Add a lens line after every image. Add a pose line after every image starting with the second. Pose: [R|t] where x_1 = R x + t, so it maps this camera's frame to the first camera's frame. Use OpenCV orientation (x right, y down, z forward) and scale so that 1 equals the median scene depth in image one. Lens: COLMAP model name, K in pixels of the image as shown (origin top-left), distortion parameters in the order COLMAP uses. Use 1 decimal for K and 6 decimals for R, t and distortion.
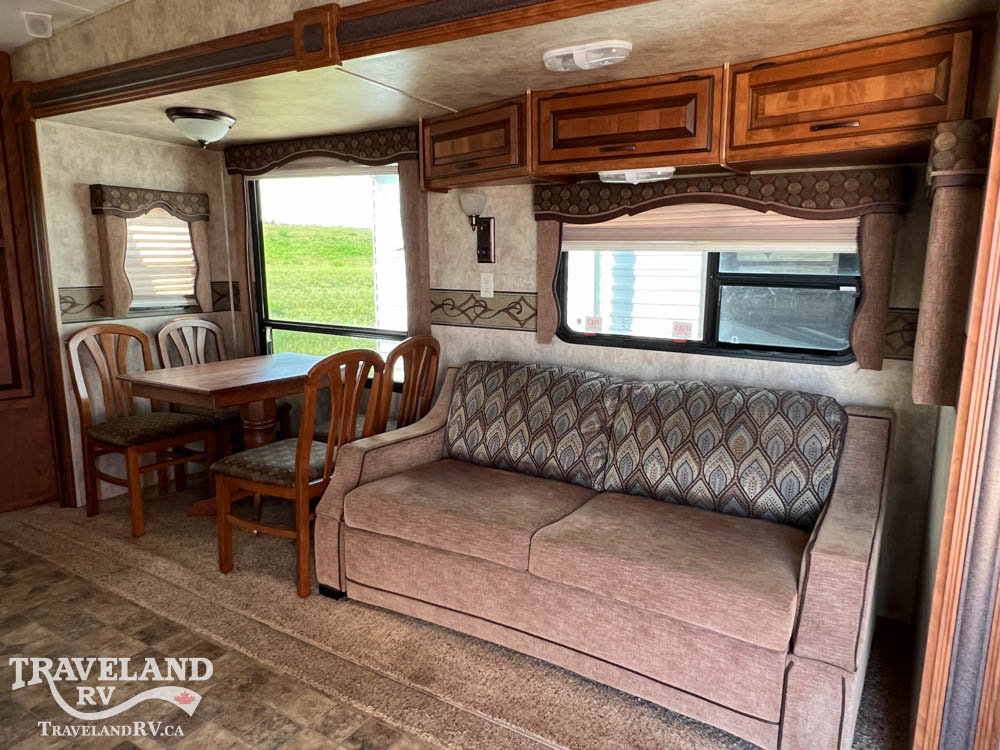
lens RADIAL K [[672.0, 0, 506.1], [0, 672.0, 371.6], [0, 0, 1]] dist [-0.002346, -0.001166]
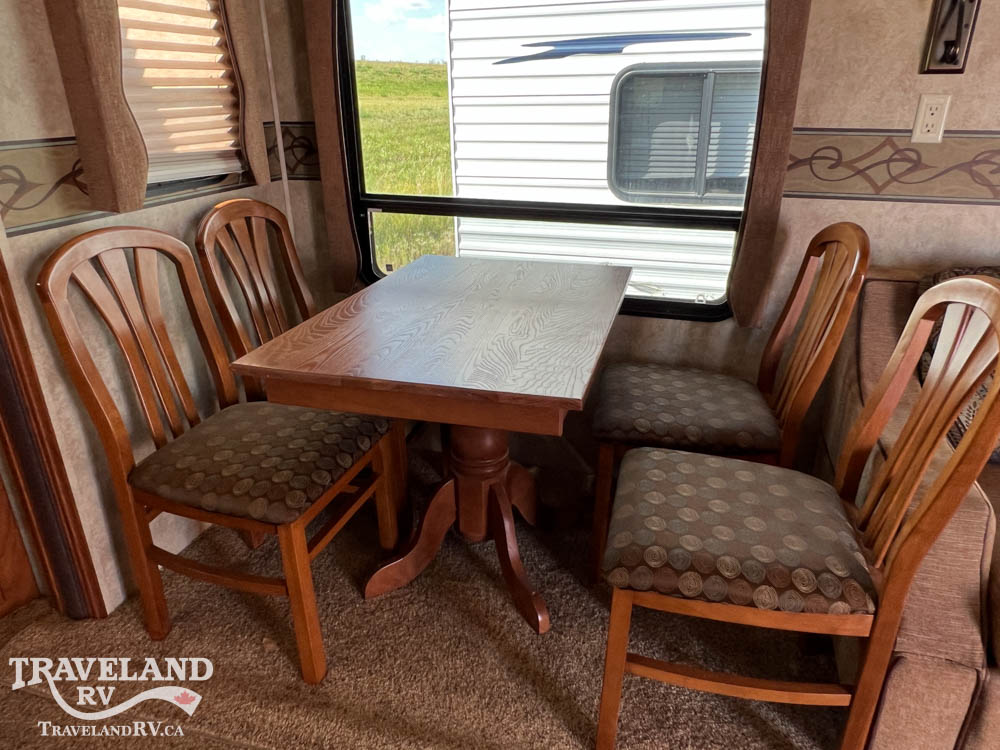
lens RADIAL K [[672.0, 0, 506.1], [0, 672.0, 371.6], [0, 0, 1]] dist [-0.002346, -0.001166]
pose [[0.961863, -0.110023, 0.250430, -0.545348], [0.051135, 0.971725, 0.230513, -0.079351], [-0.268711, -0.208916, 0.940292, 0.590950]]
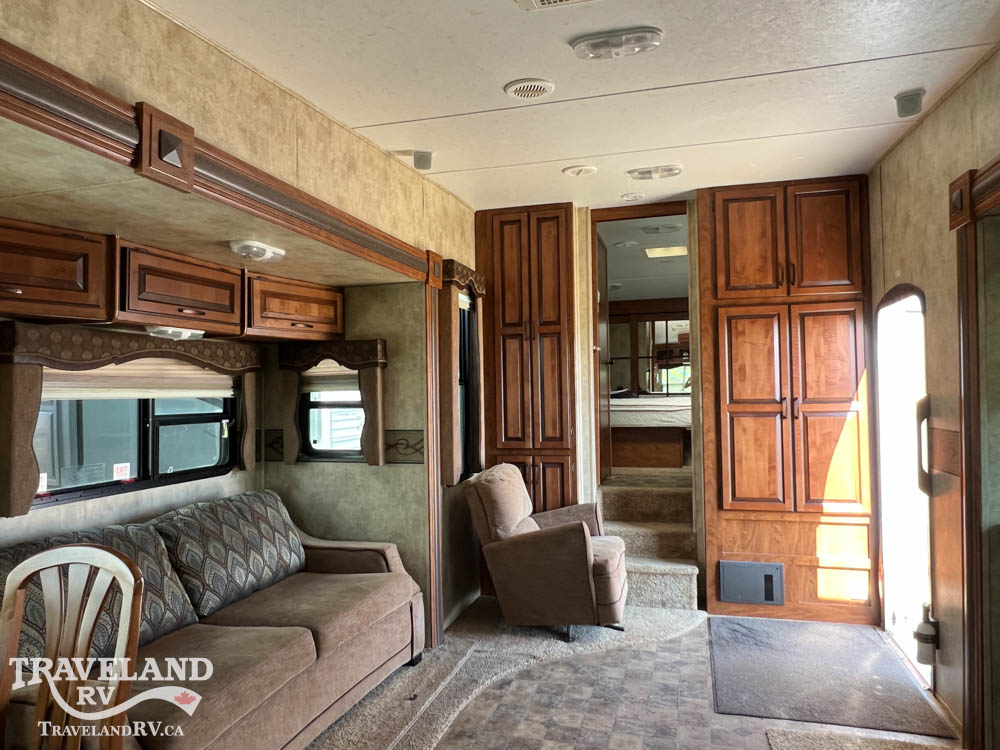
lens RADIAL K [[672.0, 0, 506.1], [0, 672.0, 371.6], [0, 0, 1]] dist [-0.002346, -0.001166]
pose [[-0.274435, 0.025469, 0.961268, -0.869634], [0.176706, 0.983962, 0.024378, -0.127584], [-0.945230, 0.176552, -0.274534, 0.650501]]
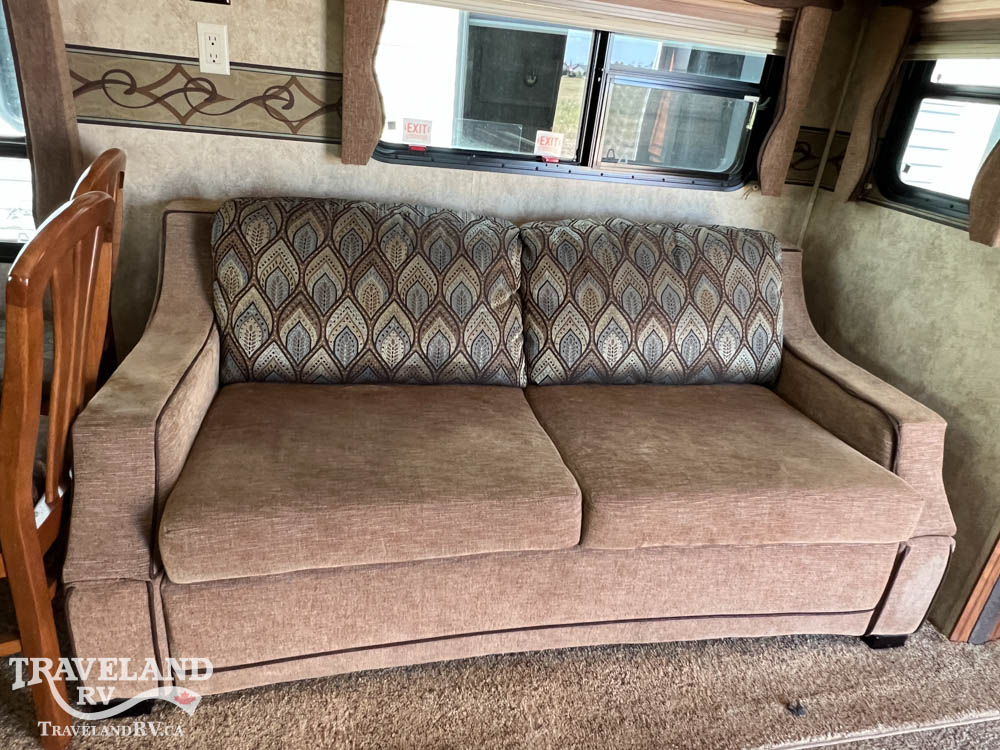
lens RADIAL K [[672.0, 0, 506.1], [0, 672.0, 371.6], [0, 0, 1]] dist [-0.002346, -0.001166]
pose [[0.716900, -0.221559, 0.661035, -0.291364], [0.015976, 0.953131, 0.302135, -0.044696], [-0.696993, -0.206040, 0.686839, 0.451130]]
